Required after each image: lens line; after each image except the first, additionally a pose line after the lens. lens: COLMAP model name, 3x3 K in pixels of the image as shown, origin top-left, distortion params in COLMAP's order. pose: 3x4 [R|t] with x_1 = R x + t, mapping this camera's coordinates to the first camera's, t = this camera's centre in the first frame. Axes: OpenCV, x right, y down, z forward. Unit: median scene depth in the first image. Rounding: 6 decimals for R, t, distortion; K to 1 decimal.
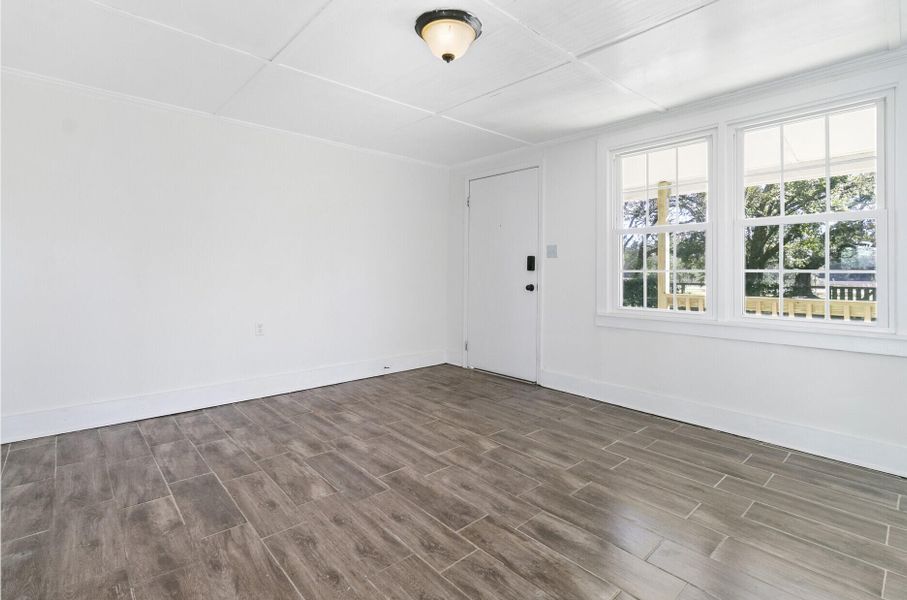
lens RADIAL K [[429.0, 0, 460.4], [0, 429.0, 270.7], [0, 0, 1]] dist [-0.001702, -0.000250]
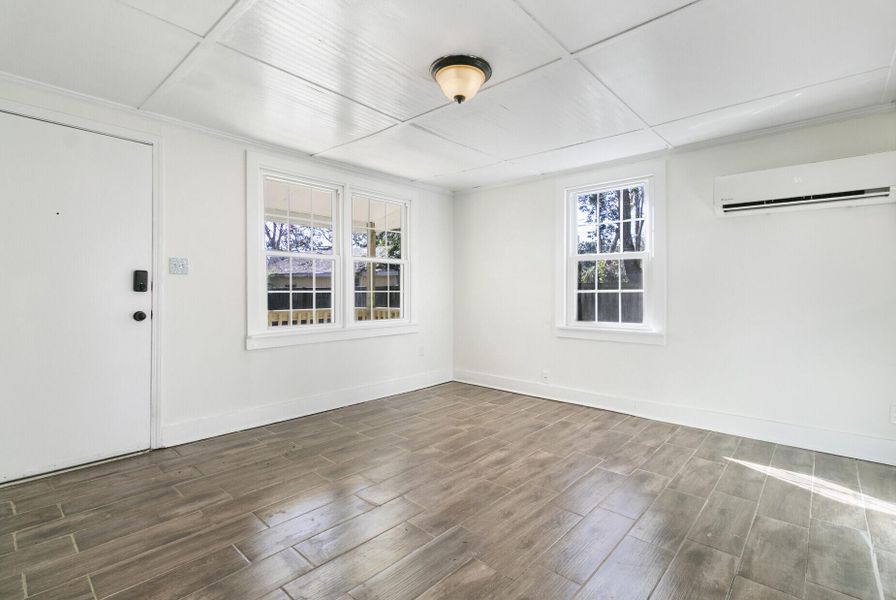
lens RADIAL K [[419.2, 0, 449.1], [0, 419.2, 295.5], [0, 0, 1]] dist [-0.001680, -0.001023]
pose [[-0.087882, -0.018868, 0.995952, -0.981742], [-0.004352, 0.999818, 0.018558, -0.014950], [-0.996121, -0.002704, -0.087948, 1.008117]]
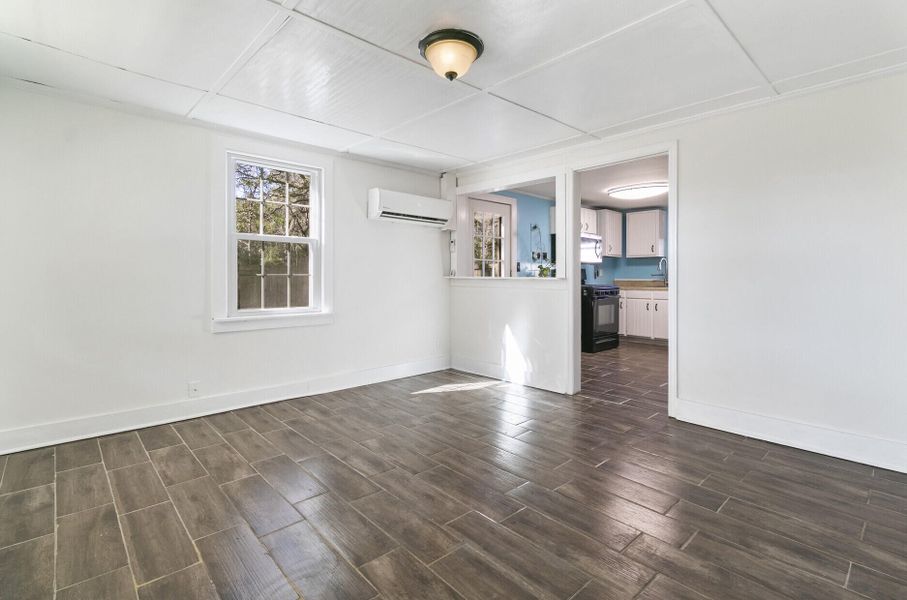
lens RADIAL K [[429.0, 0, 454.5], [0, 429.0, 275.2], [0, 0, 1]] dist [-0.001702, -0.000250]
pose [[-0.999911, -0.011090, 0.007389, -0.043242], [-0.011130, 0.999924, -0.005311, -0.002969], [-0.007329, -0.005393, -0.999959, 1.844027]]
